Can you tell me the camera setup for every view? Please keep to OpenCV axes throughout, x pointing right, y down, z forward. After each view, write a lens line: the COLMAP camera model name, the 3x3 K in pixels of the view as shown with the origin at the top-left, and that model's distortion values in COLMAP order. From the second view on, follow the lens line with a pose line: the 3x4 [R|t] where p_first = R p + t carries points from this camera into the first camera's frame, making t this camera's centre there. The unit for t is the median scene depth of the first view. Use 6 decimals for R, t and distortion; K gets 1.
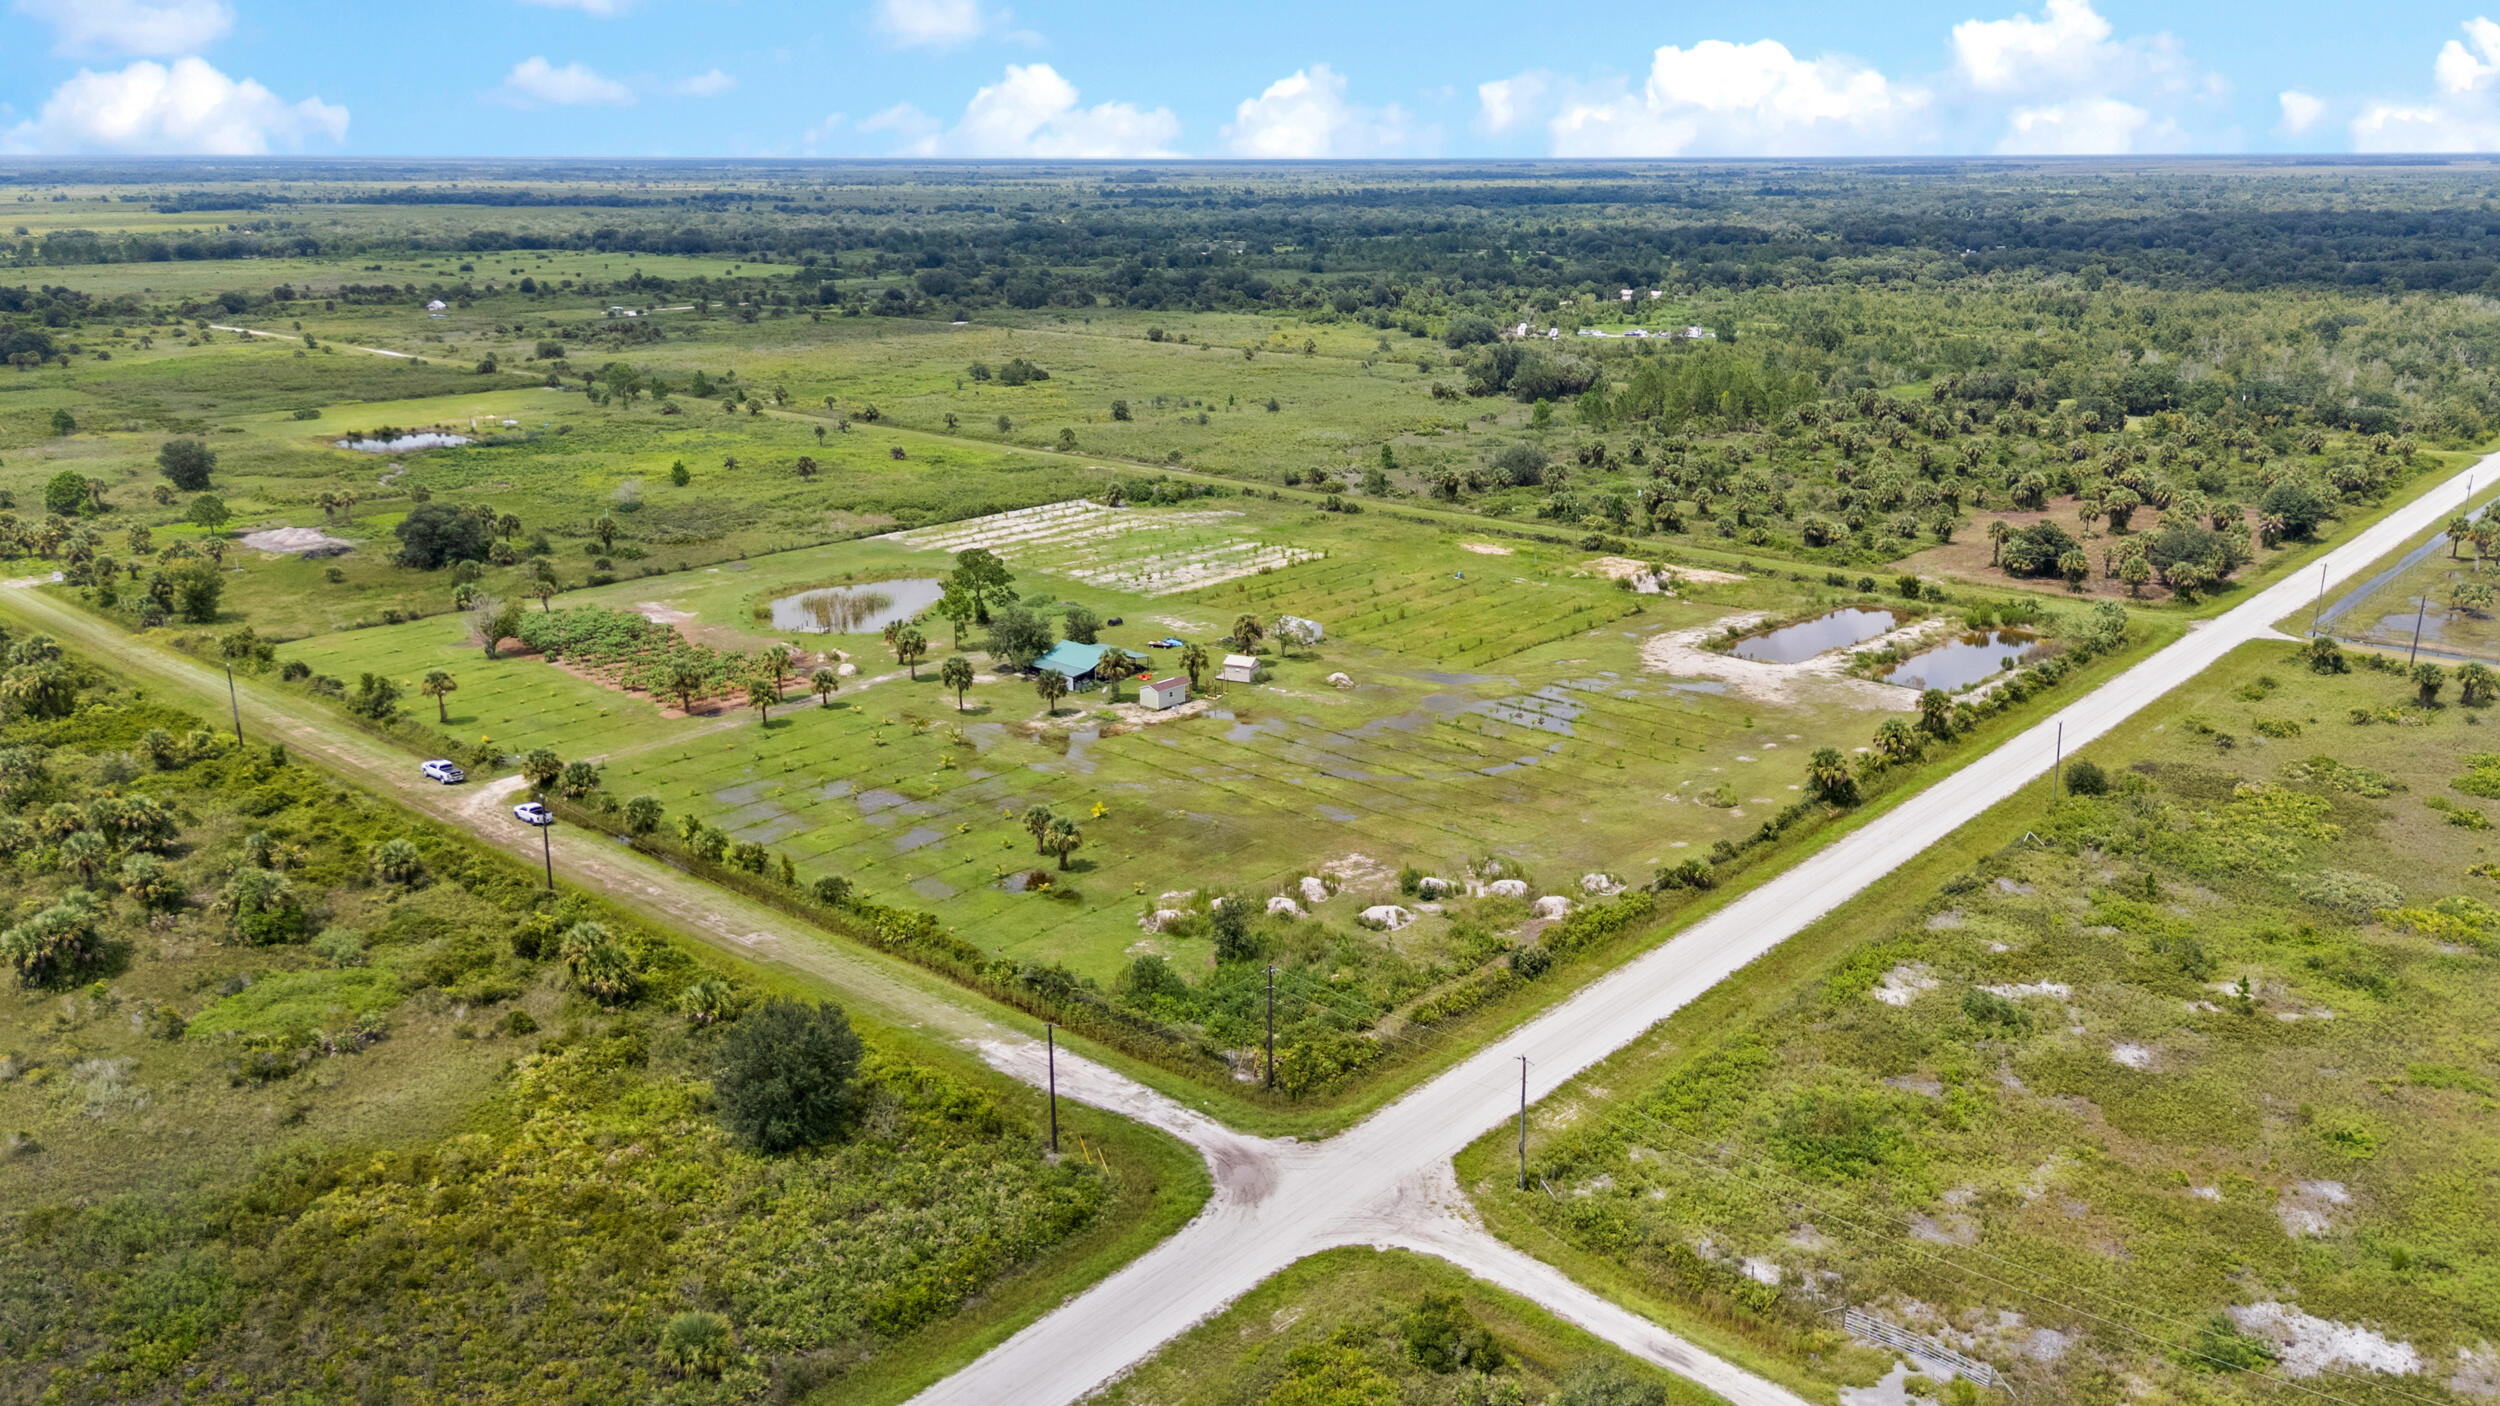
lens RADIAL K [[1848.9, 0, 1252.2], [0, 1848.9, 709.1], [0, 0, 1]] dist [0.053361, -0.016454]
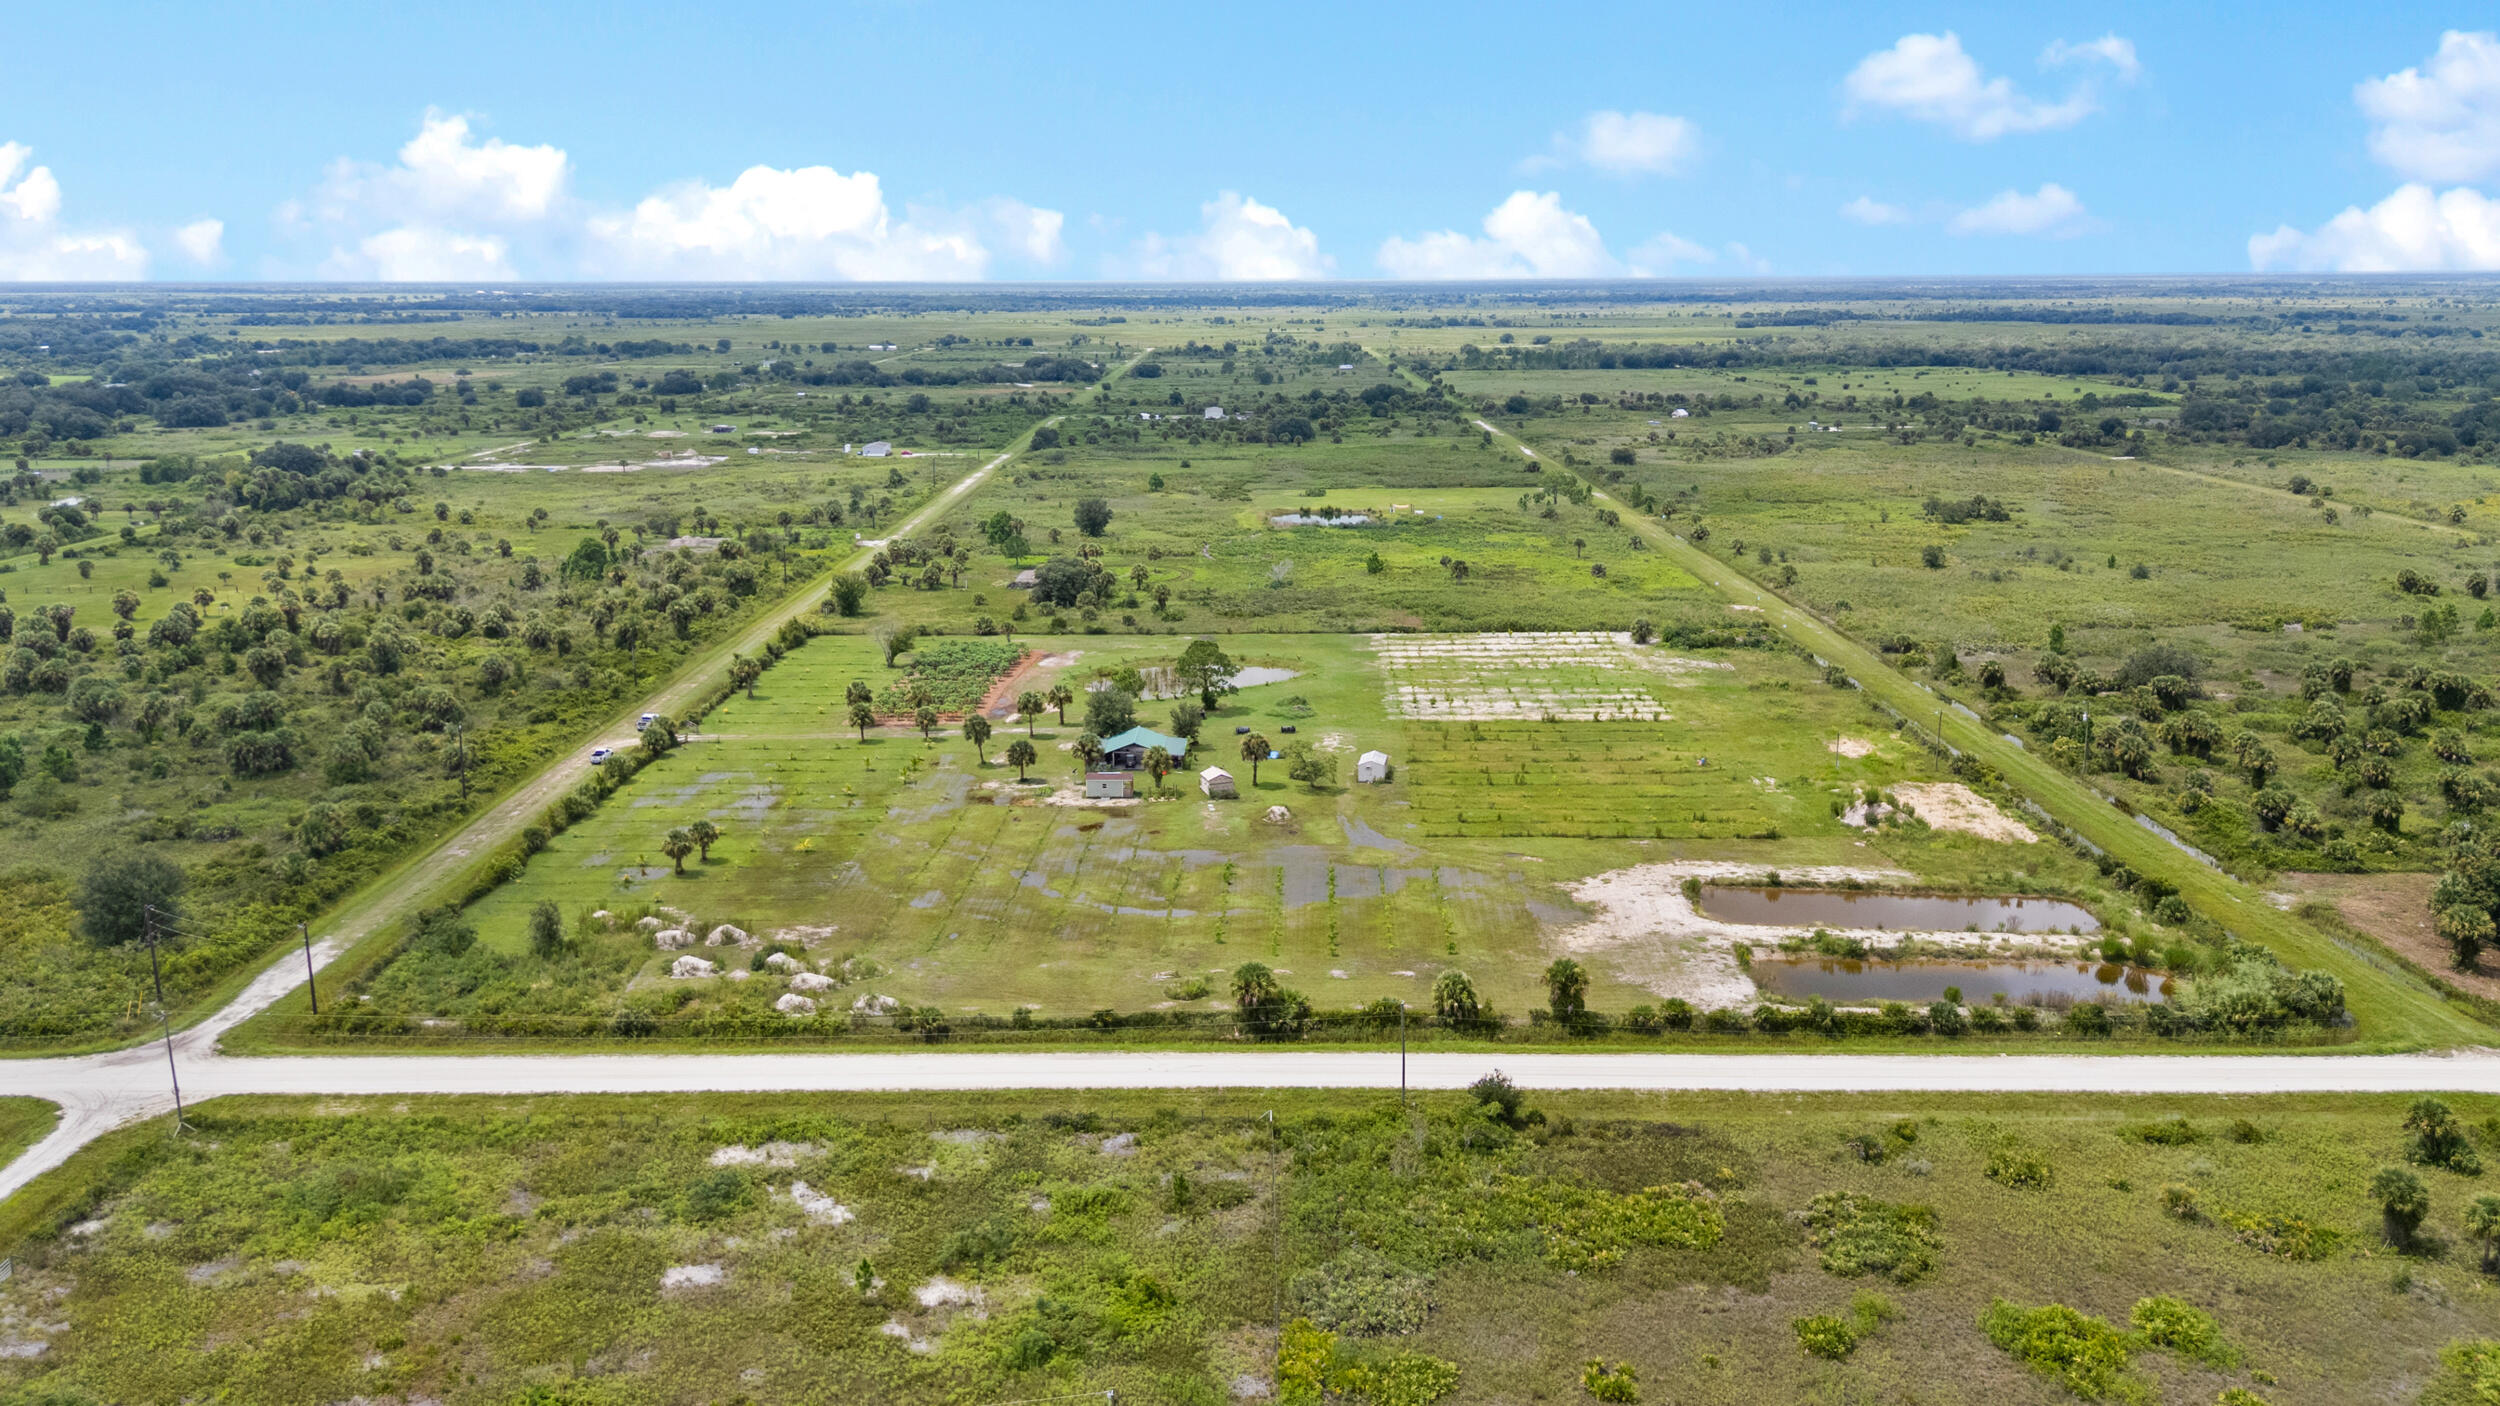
lens RADIAL K [[1848.9, 0, 1251.6], [0, 1848.9, 698.2], [0, 0, 1]] dist [0.053361, -0.016454]
pose [[0.659099, 0.164287, -0.733892, 0.790679], [-0.210525, 0.977138, 0.029669, -0.108213], [0.721988, 0.134948, 0.678618, 0.337926]]
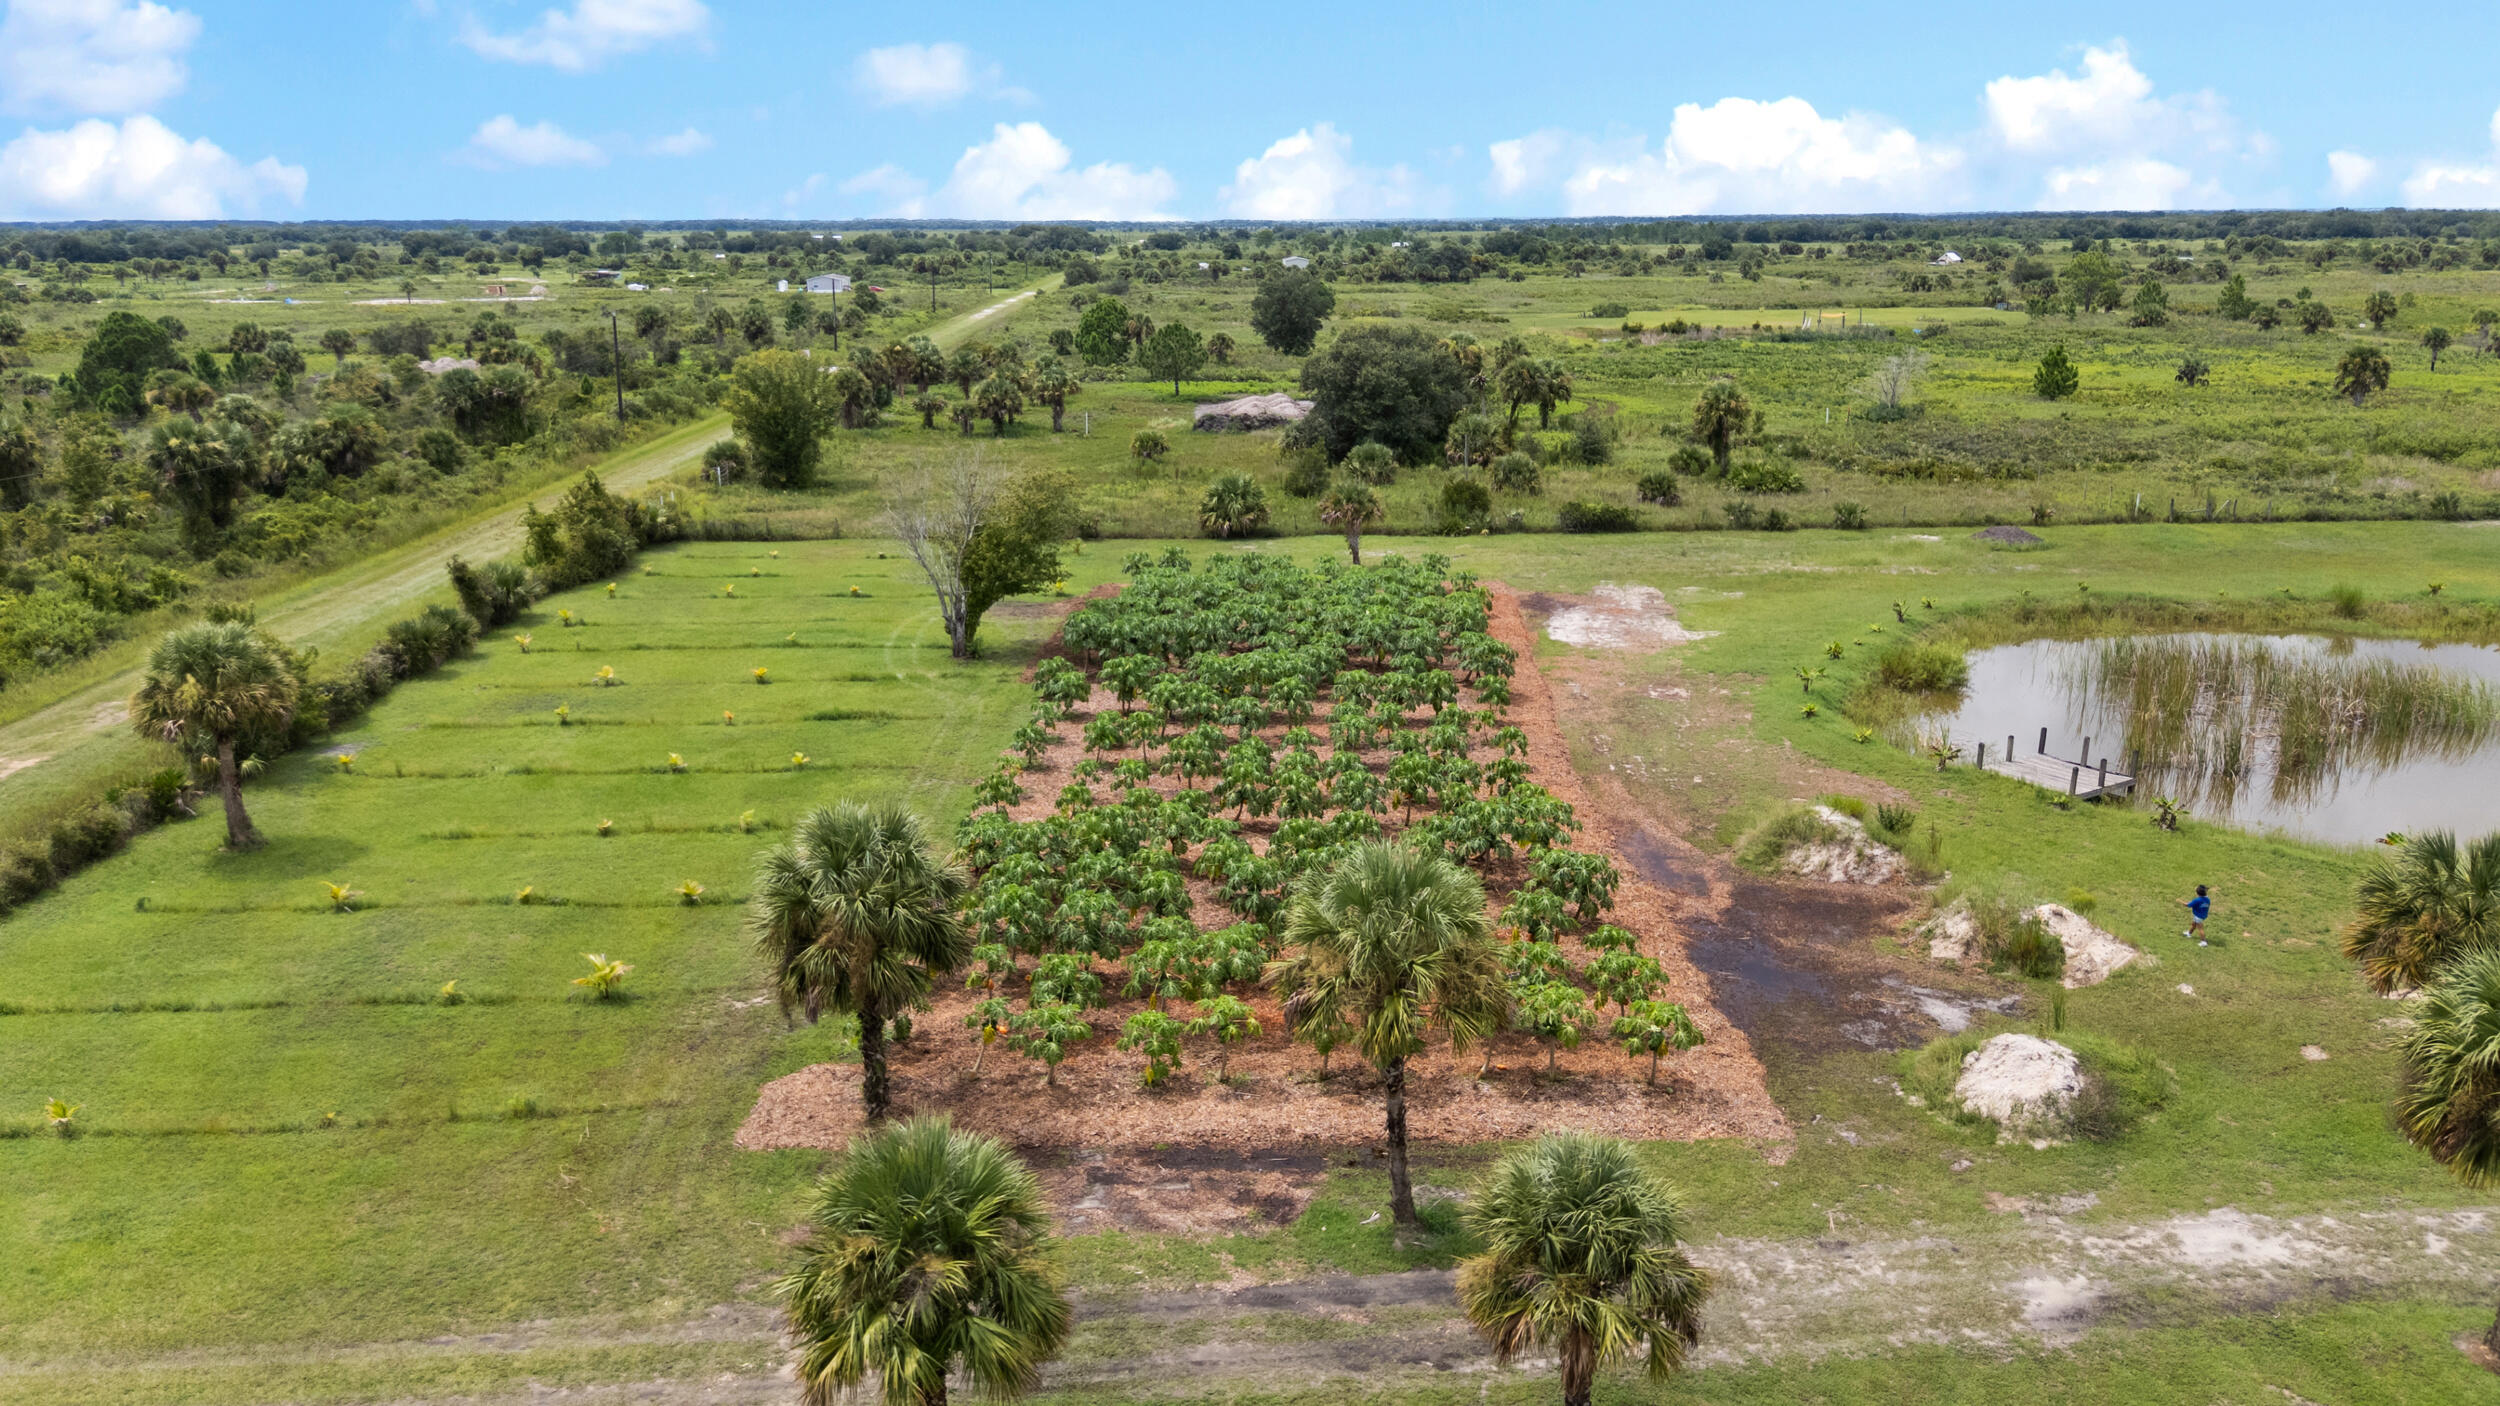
lens RADIAL K [[1848.9, 0, 1248.3], [0, 1848.9, 701.6], [0, 0, 1]] dist [0.053361, -0.016454]
pose [[0.680718, 0.182337, -0.709491, -0.168370], [-0.202692, 0.977596, 0.056767, -0.052776], [0.703946, 0.105166, 0.702425, 0.902485]]
